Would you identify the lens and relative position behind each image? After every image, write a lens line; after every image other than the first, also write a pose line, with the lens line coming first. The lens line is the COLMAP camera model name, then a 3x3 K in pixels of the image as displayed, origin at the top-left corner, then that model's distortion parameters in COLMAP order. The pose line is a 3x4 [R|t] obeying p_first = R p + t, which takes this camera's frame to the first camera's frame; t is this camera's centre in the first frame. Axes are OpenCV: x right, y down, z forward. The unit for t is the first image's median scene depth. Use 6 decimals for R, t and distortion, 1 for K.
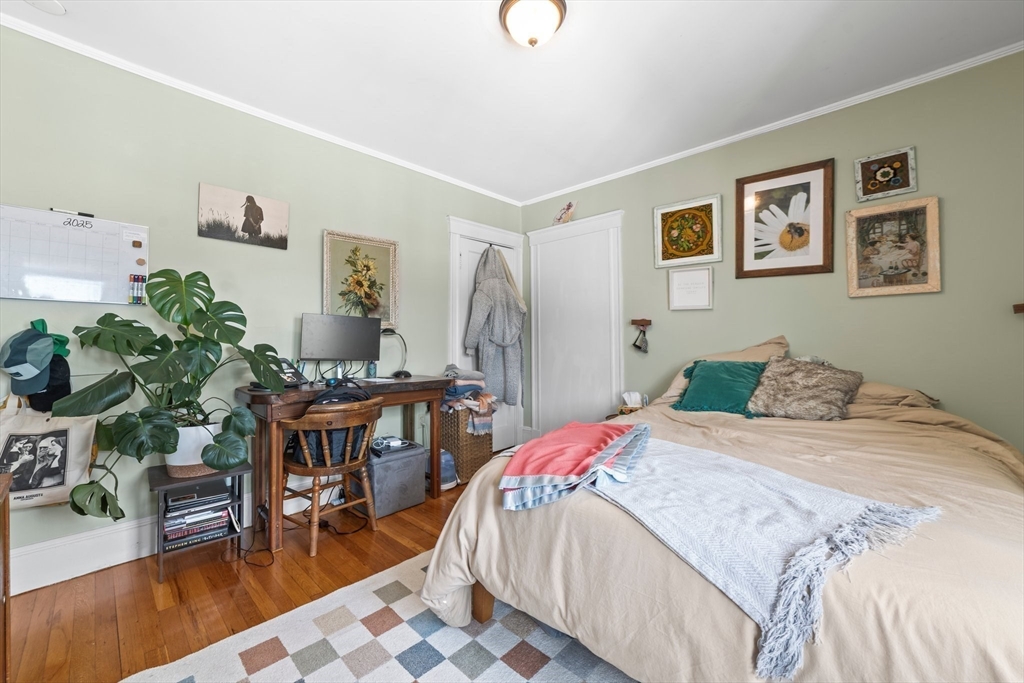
lens RADIAL K [[400.6, 0, 515.0], [0, 400.6, 335.7], [0, 0, 1]] dist [-0.015789, 0.000657]
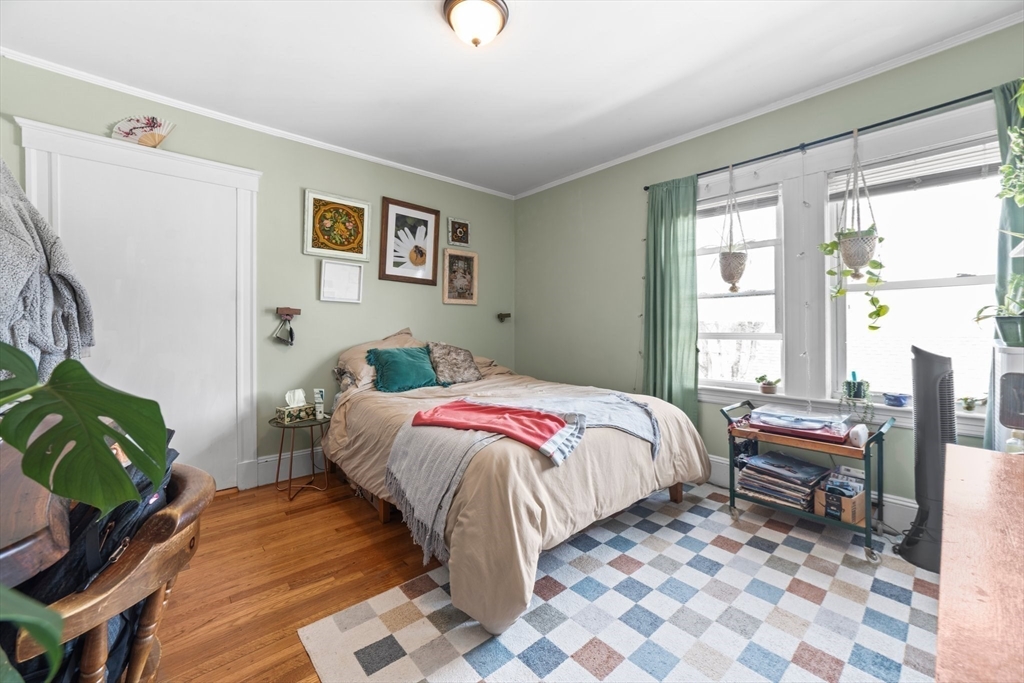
lens RADIAL K [[400.6, 0, 515.3], [0, 400.6, 334.2], [0, 0, 1]] dist [-0.015789, 0.000657]
pose [[0.086302, -0.012535, 0.996190, -0.625838], [-0.007854, 0.999881, 0.013262, 0.001550], [-0.996238, -0.008969, 0.086194, 0.512776]]
